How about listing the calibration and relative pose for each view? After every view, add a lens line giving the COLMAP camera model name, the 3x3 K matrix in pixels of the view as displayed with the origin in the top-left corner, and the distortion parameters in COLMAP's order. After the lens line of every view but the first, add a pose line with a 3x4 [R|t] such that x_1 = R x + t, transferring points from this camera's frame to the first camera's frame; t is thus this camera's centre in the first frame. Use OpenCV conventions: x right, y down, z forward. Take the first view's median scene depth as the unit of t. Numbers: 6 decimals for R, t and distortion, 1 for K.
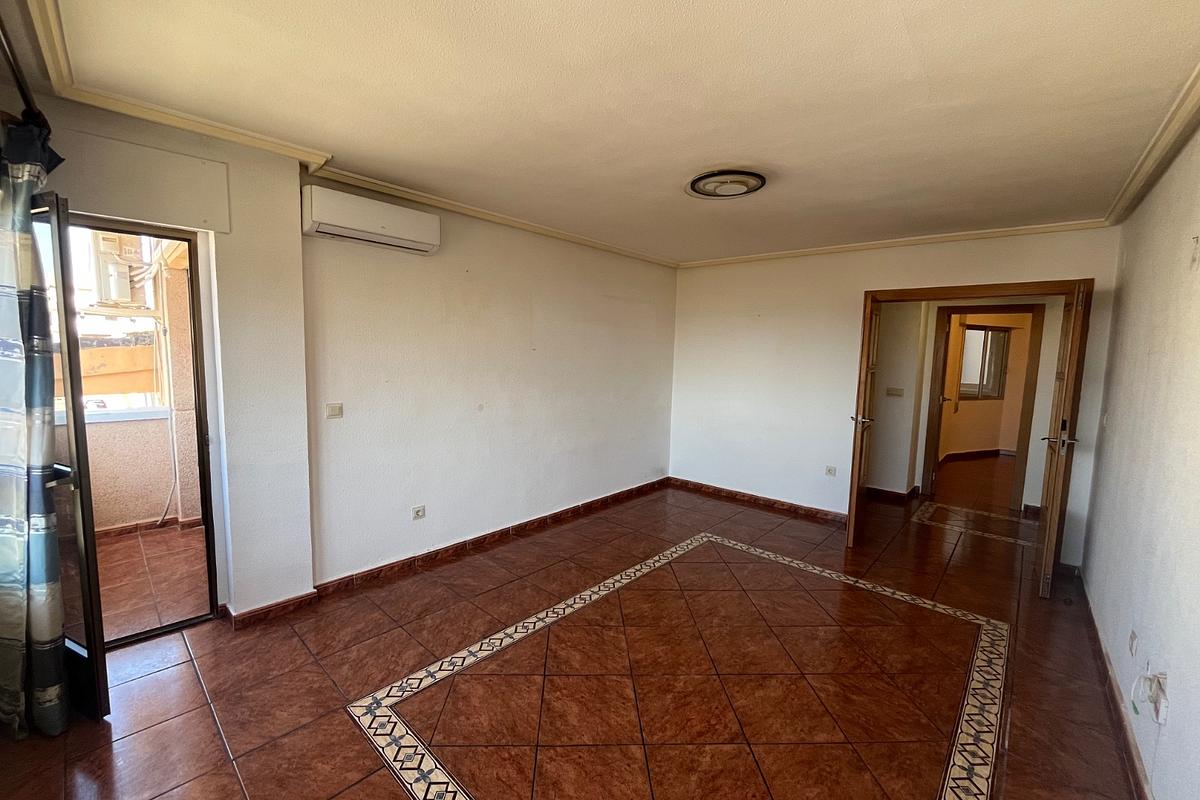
lens RADIAL K [[490.1, 0, 600.2], [0, 490.1, 400.1], [0, 0, 1]] dist [-0.001219, -0.000191]
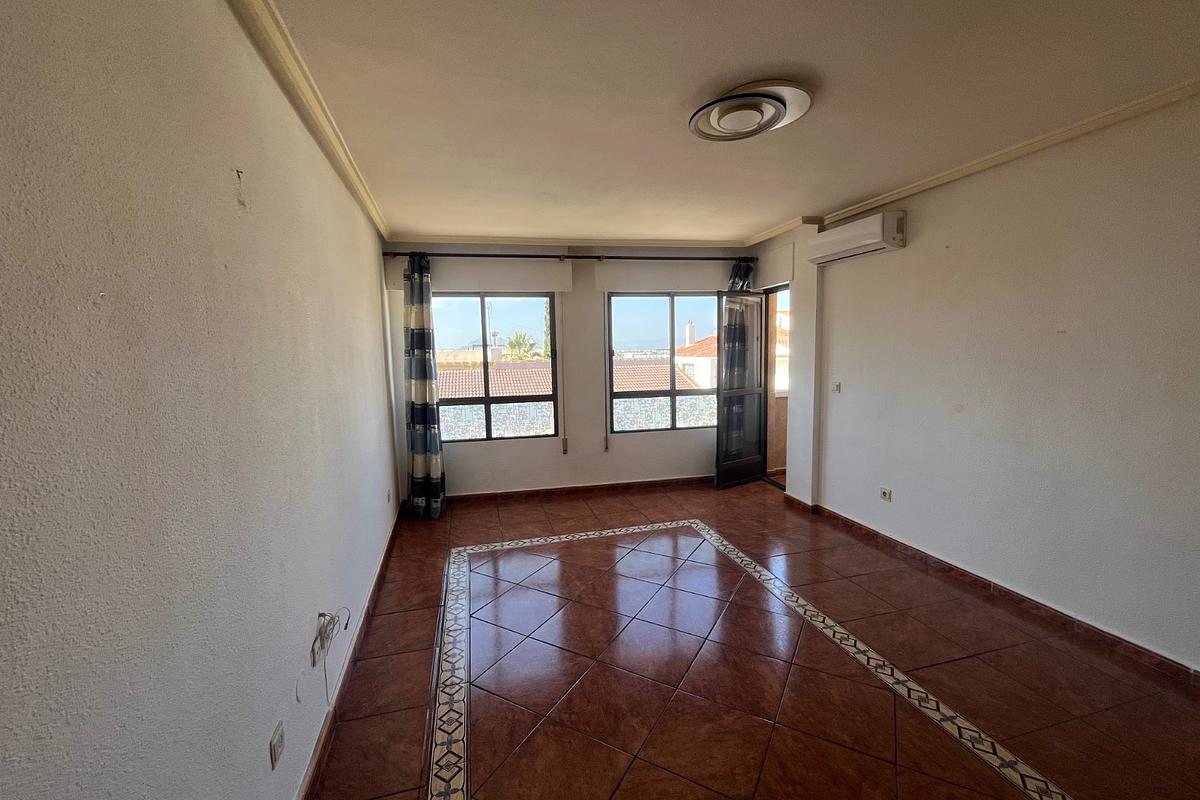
lens RADIAL K [[490.1, 0, 600.2], [0, 490.1, 400.1], [0, 0, 1]] dist [-0.001219, -0.000191]
pose [[-0.545325, 0.075479, -0.834819, 0.872005], [-0.074111, 0.987696, 0.137712, -0.075020], [0.834942, 0.136967, -0.533022, 1.064069]]
